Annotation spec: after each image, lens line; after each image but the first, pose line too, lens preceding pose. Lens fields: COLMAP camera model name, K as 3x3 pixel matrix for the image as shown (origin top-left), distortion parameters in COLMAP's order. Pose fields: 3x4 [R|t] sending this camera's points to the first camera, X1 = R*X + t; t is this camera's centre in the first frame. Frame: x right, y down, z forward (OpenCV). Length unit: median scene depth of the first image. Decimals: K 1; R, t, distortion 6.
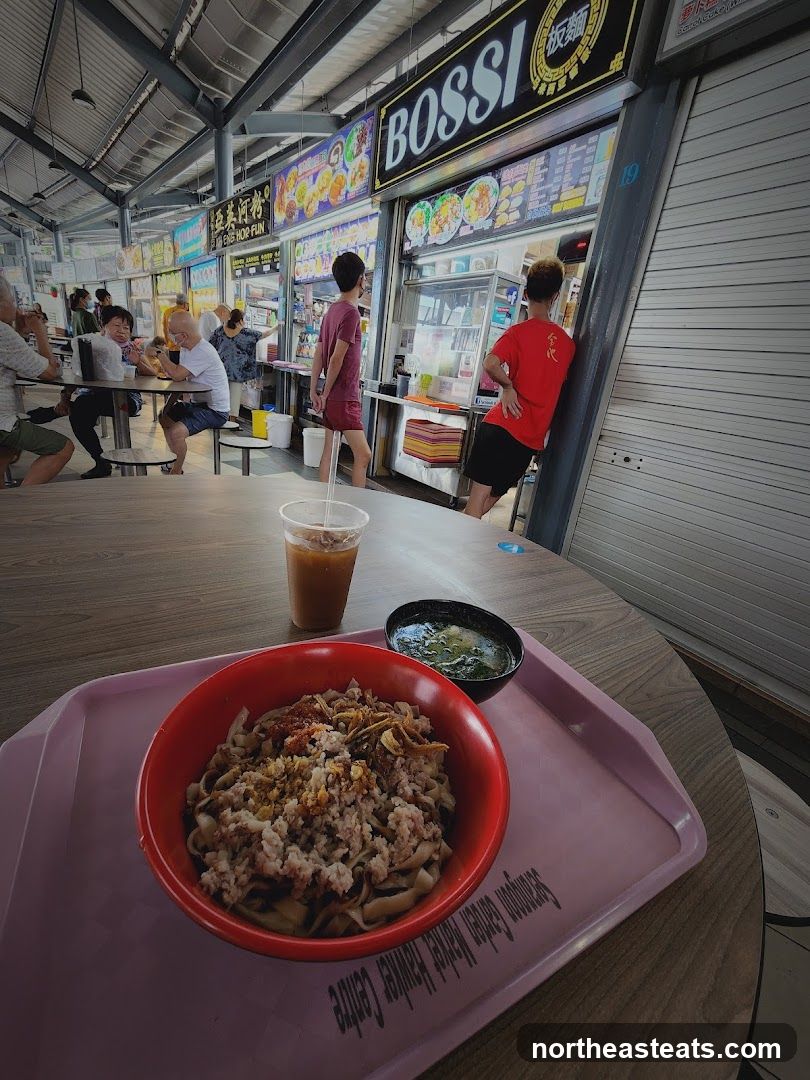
lens RADIAL K [[436.2, 0, 405.0], [0, 436.2, 540.0], [0, 0, 1]] dist [-0.041109, 0.008551]
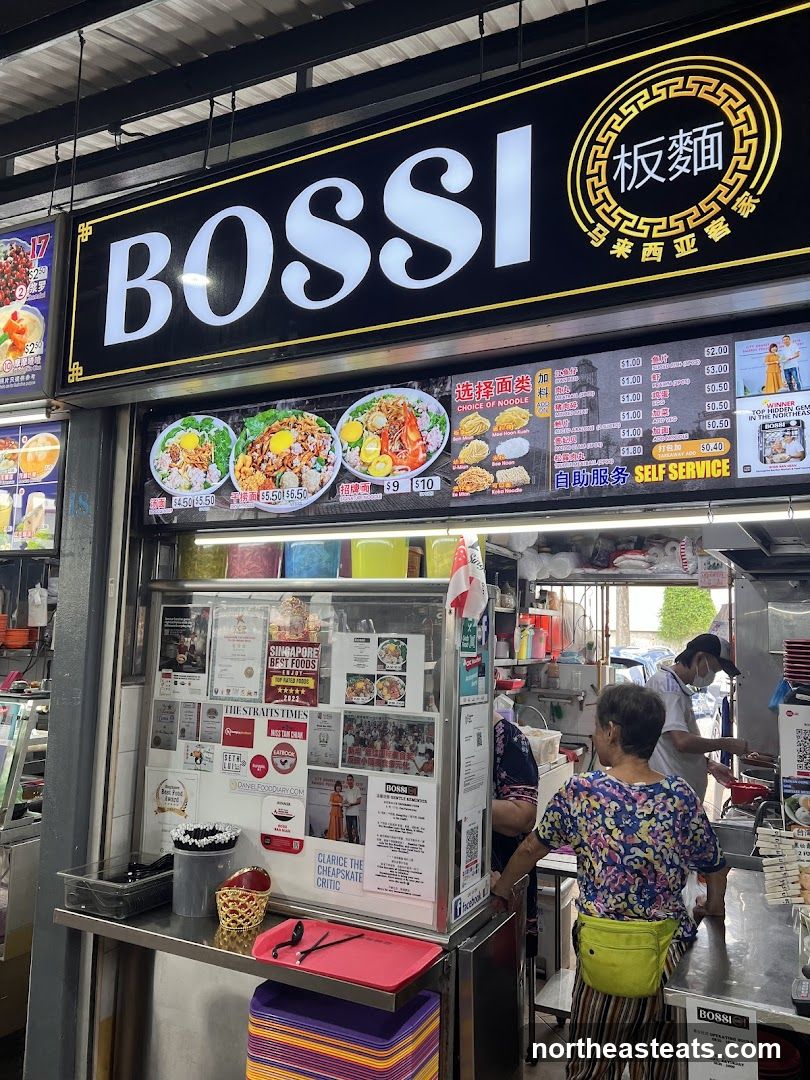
lens RADIAL K [[781.8, 0, 405.0], [0, 781.8, 540.0], [0, 0, 1]] dist [-0.004436, -0.003059]
pose [[0.863259, -0.041635, 0.503041, -0.209718], [0.258965, 0.891968, -0.370580, -0.429472], [-0.433268, 0.450177, 0.780781, 0.456426]]
